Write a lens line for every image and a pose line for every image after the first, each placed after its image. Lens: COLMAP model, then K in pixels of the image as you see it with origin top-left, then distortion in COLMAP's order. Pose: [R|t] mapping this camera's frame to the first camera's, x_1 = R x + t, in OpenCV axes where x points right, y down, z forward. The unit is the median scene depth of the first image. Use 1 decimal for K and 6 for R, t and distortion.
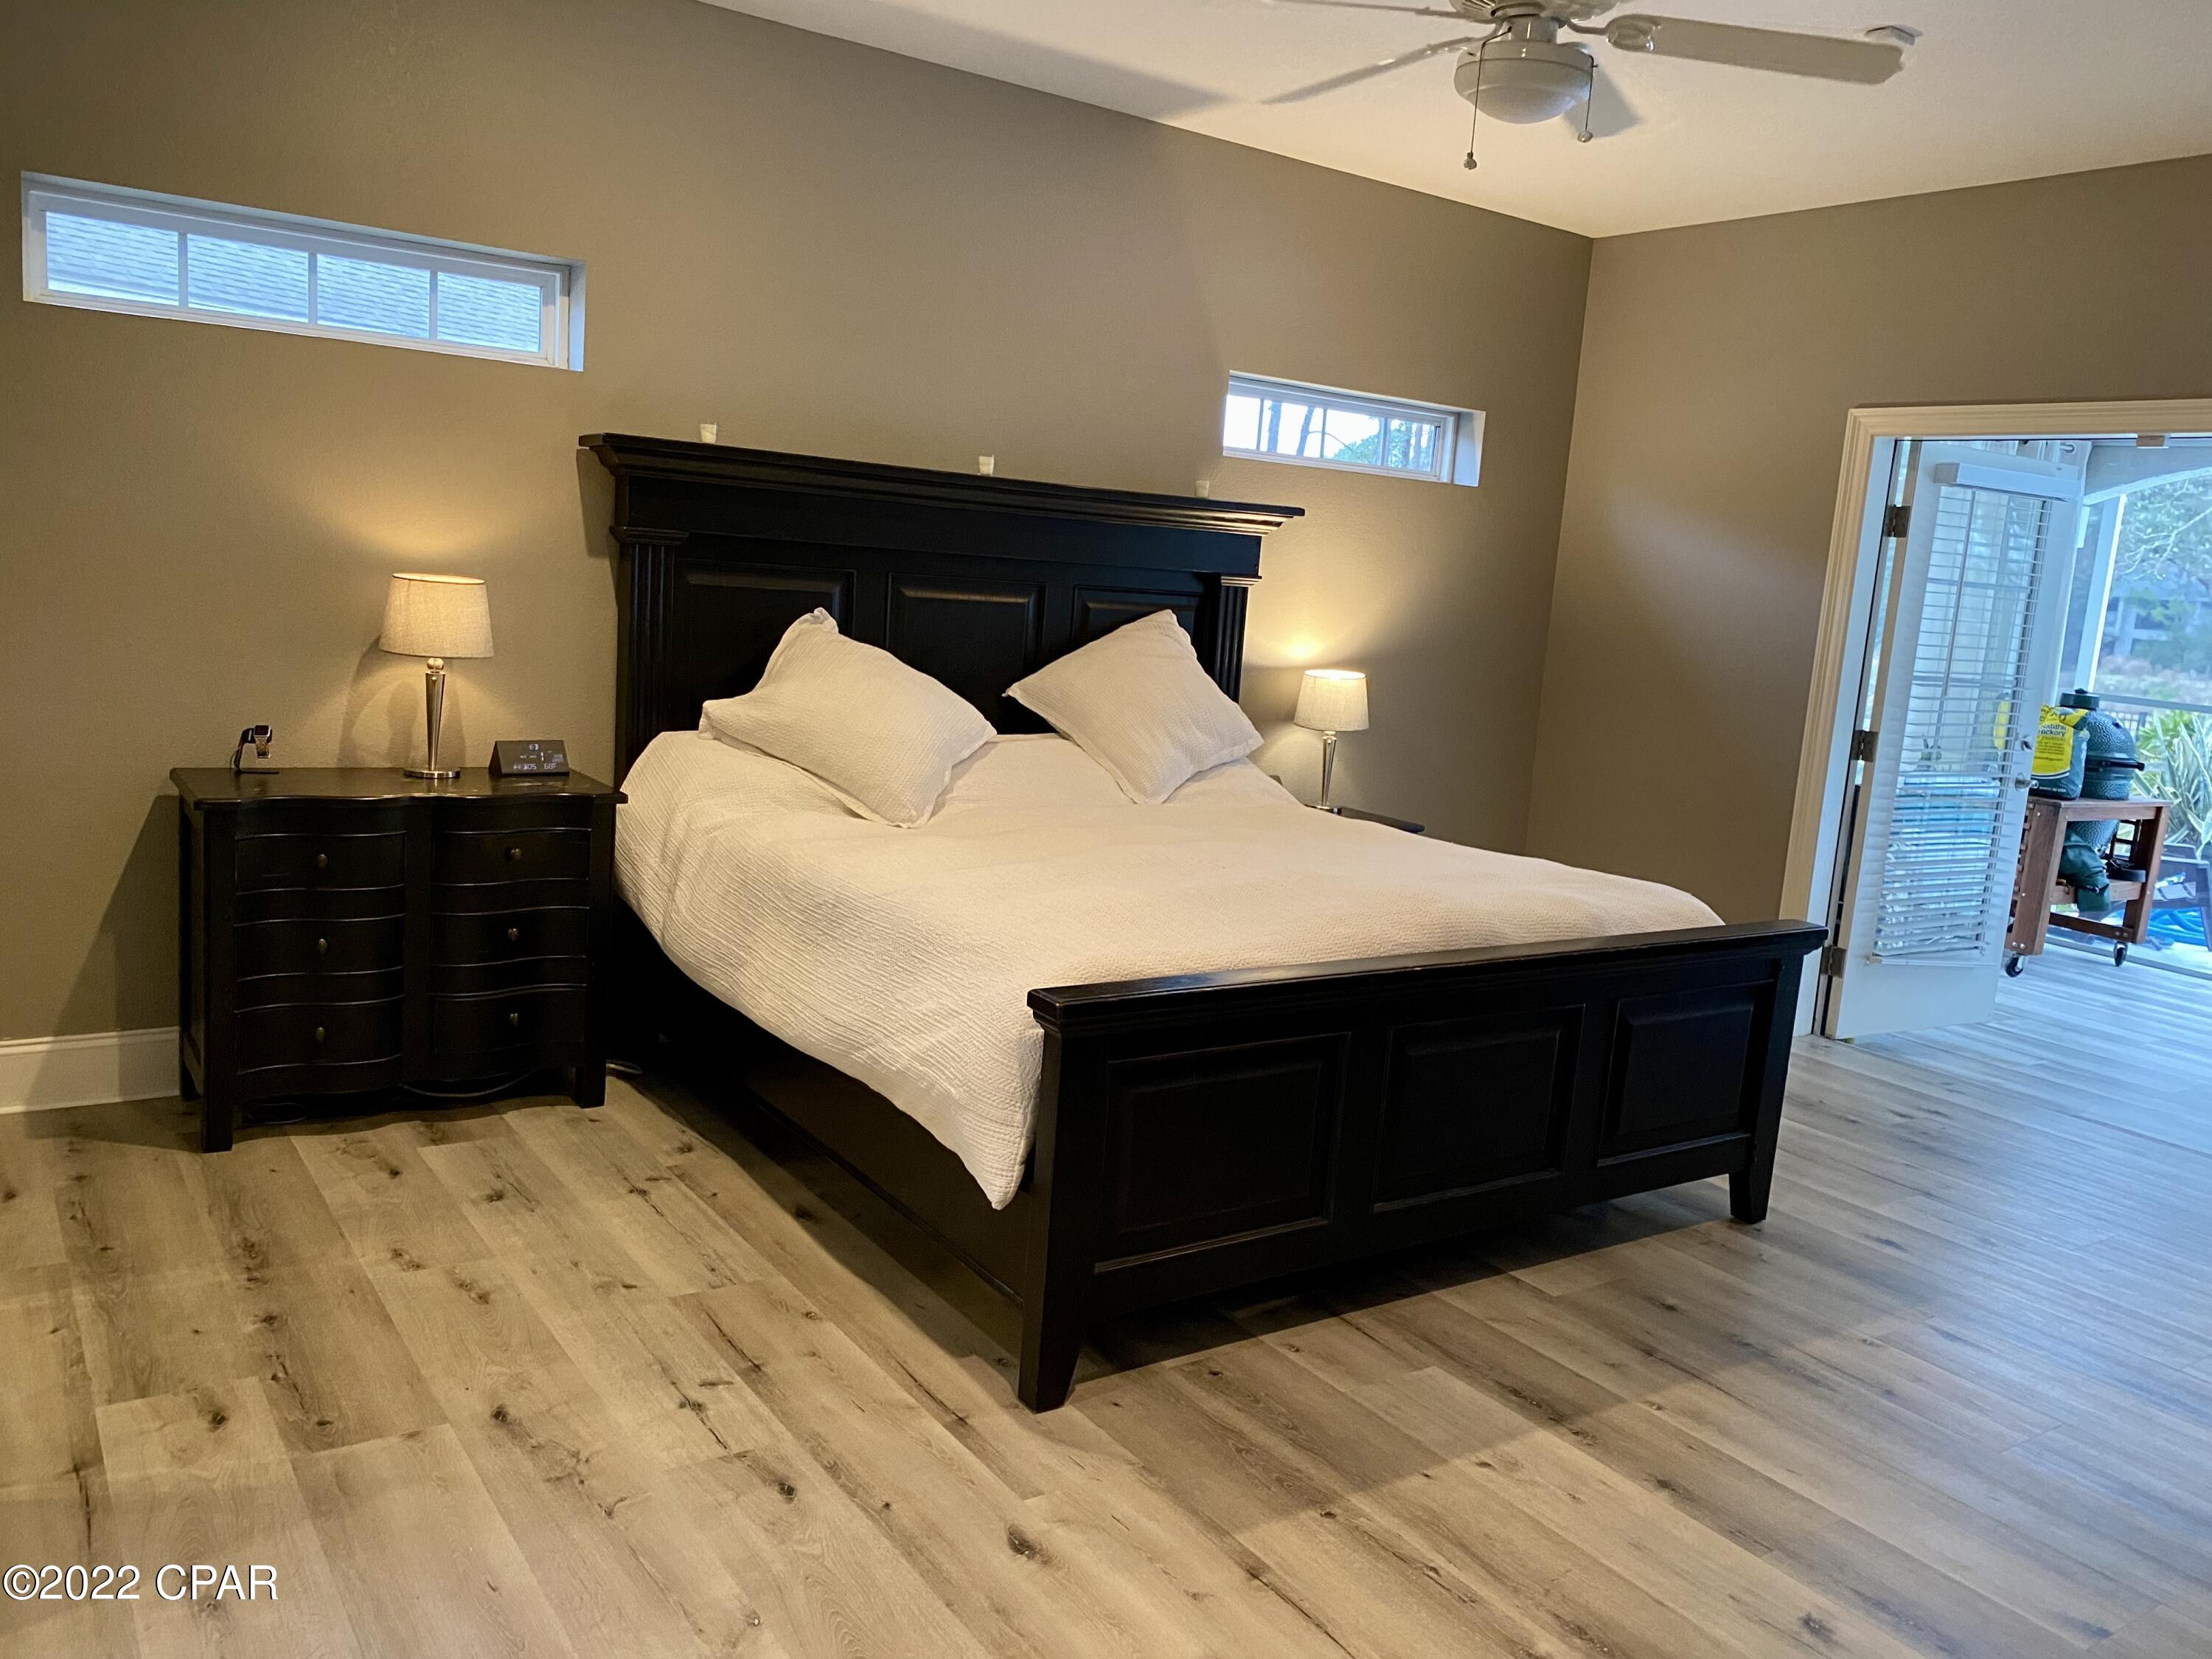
lens RADIAL K [[1707.0, 0, 1098.5], [0, 1707.0, 821.0], [0, 0, 1]] dist [0.020979, -0.025973]
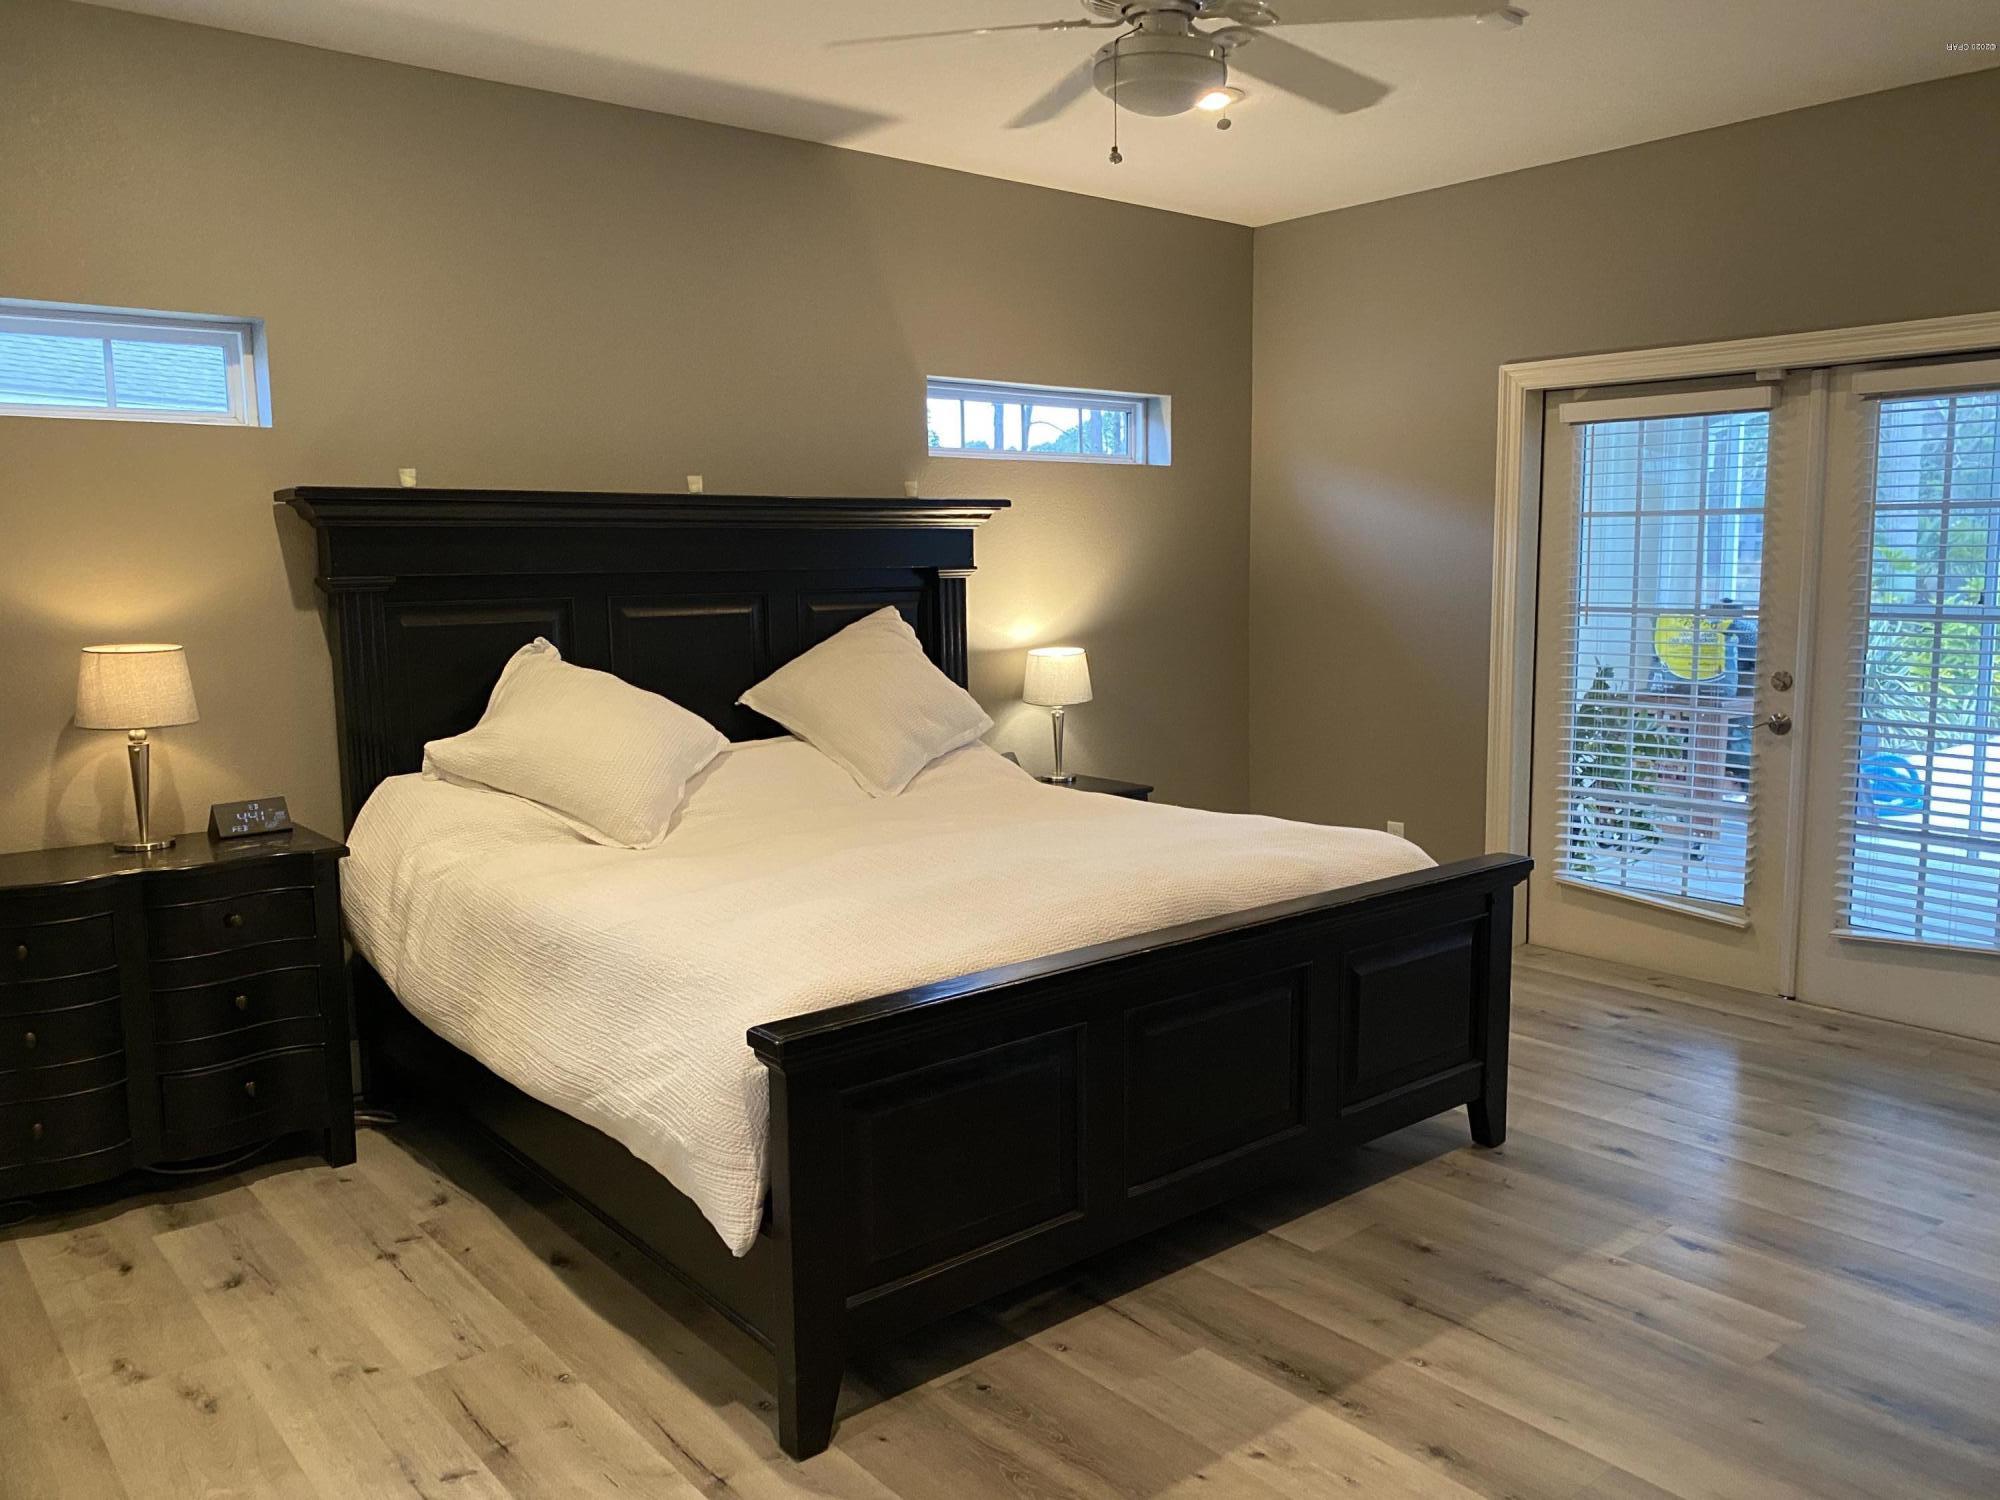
lens RADIAL K [[1543.4, 0, 997.2], [0, 1543.4, 740.2], [0, 0, 1]] dist [0.020979, -0.025973]
pose [[0.992197, -0.096580, 0.078852, 0.034159], [0.098592, 0.994884, -0.022022, -0.022064], [-0.076322, 0.029625, 0.996643, 0.082436]]
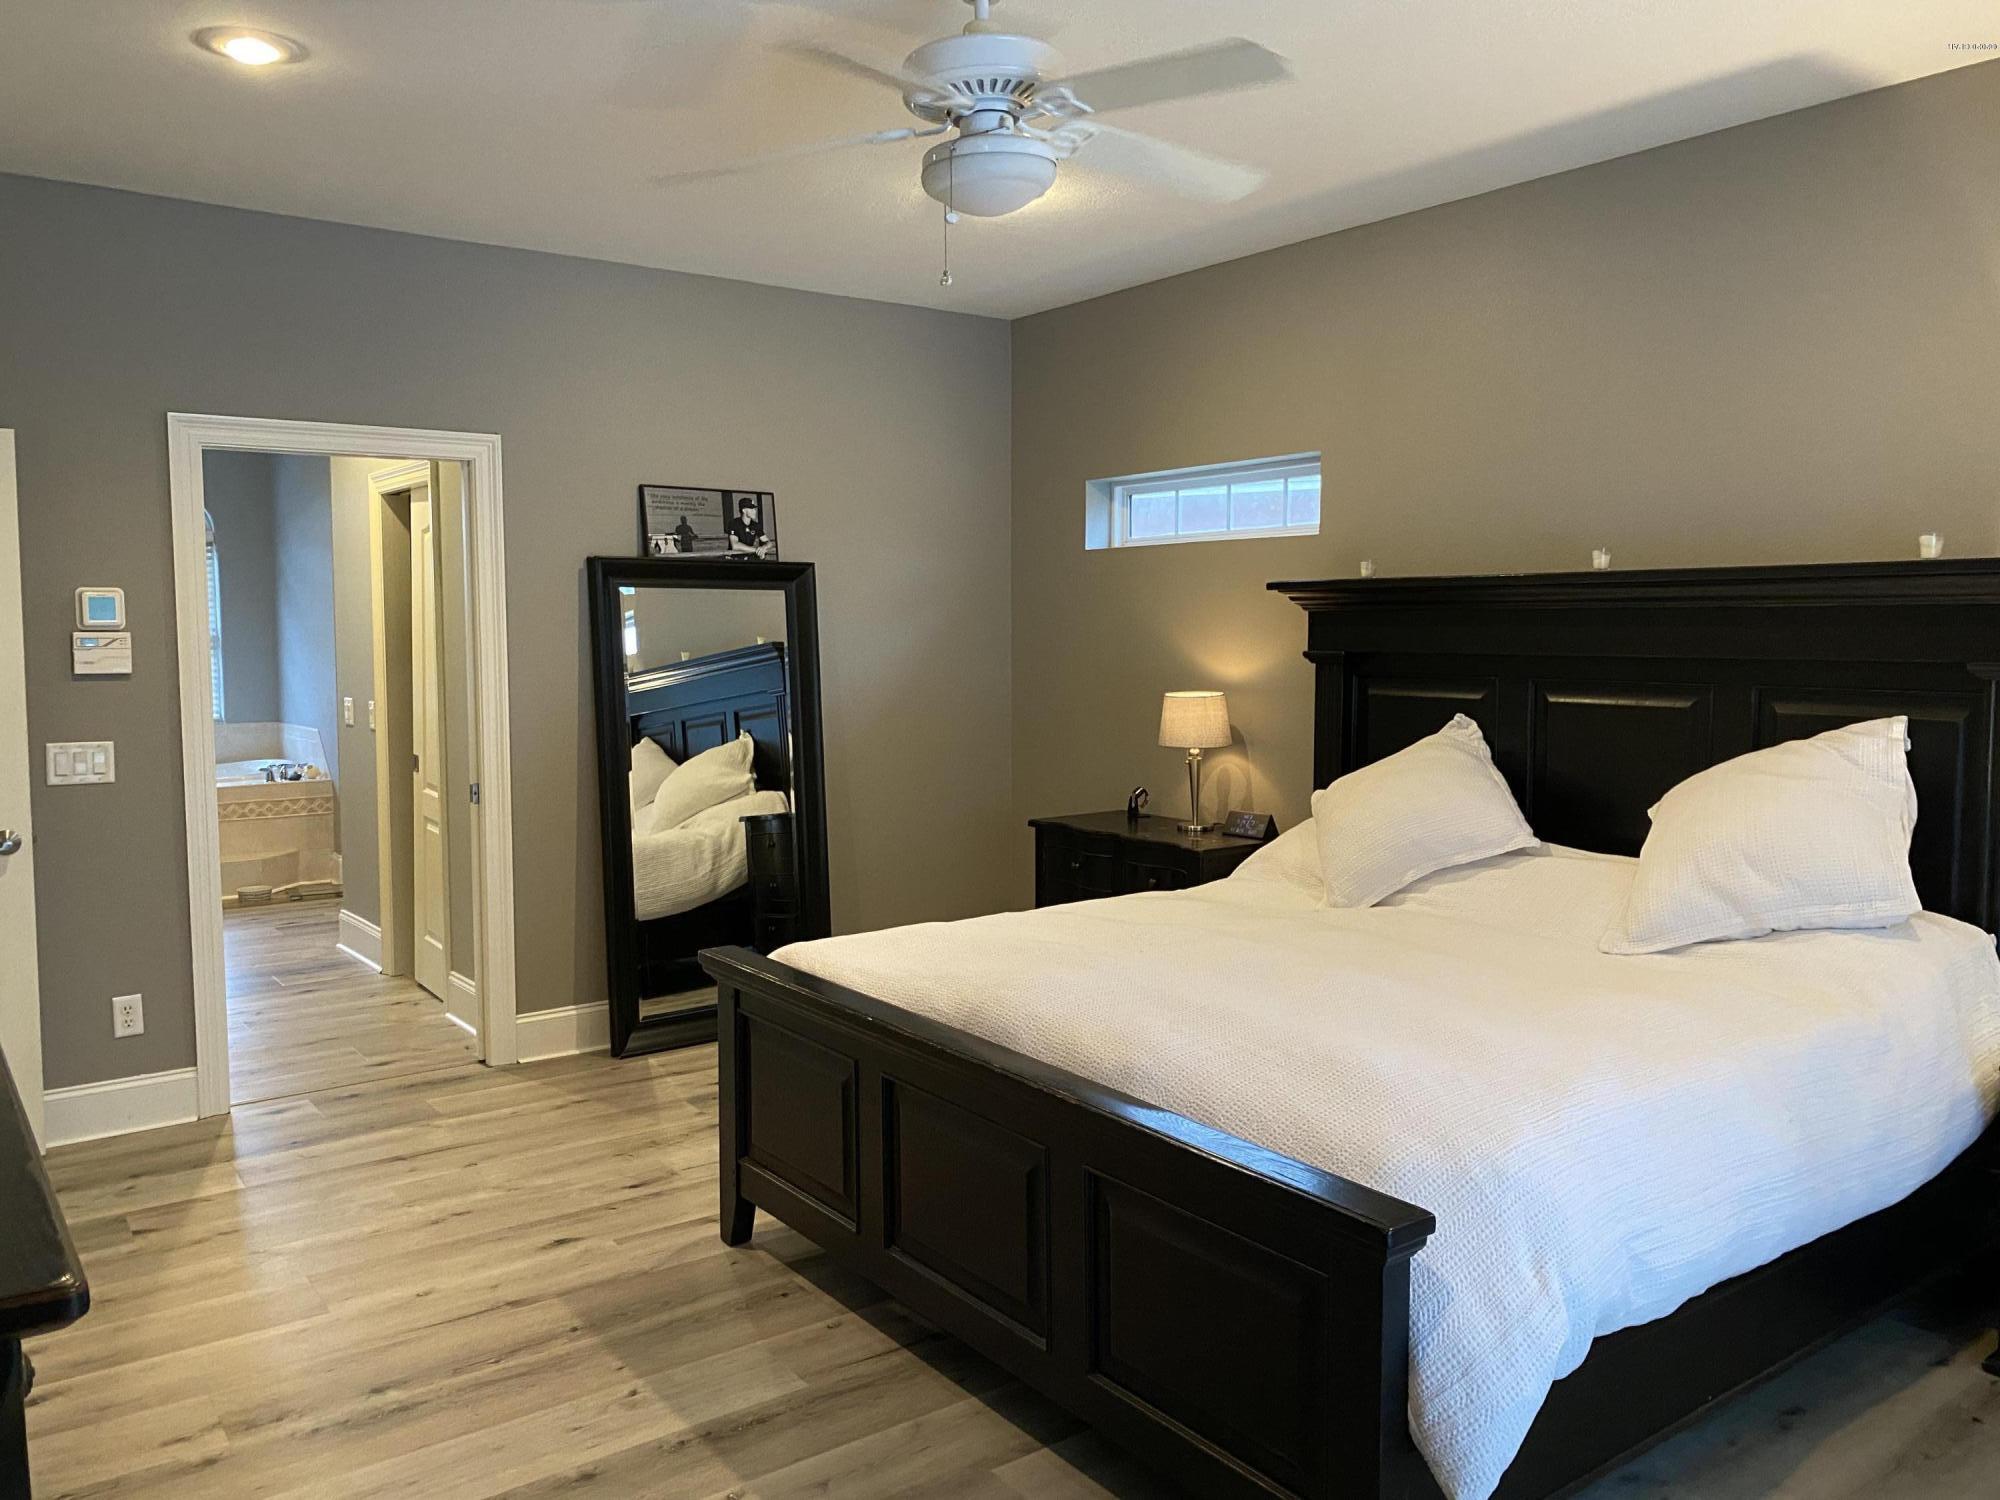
lens RADIAL K [[1543.4, 0, 995.5], [0, 1543.4, 741.7], [0, 0, 1]] dist [0.020979, -0.025973]
pose [[0.025335, 0.000246, -0.999679, 0.978019], [-0.151104, 0.988511, -0.003586, -0.077180], [0.988193, 0.151147, 0.025082, 0.866793]]
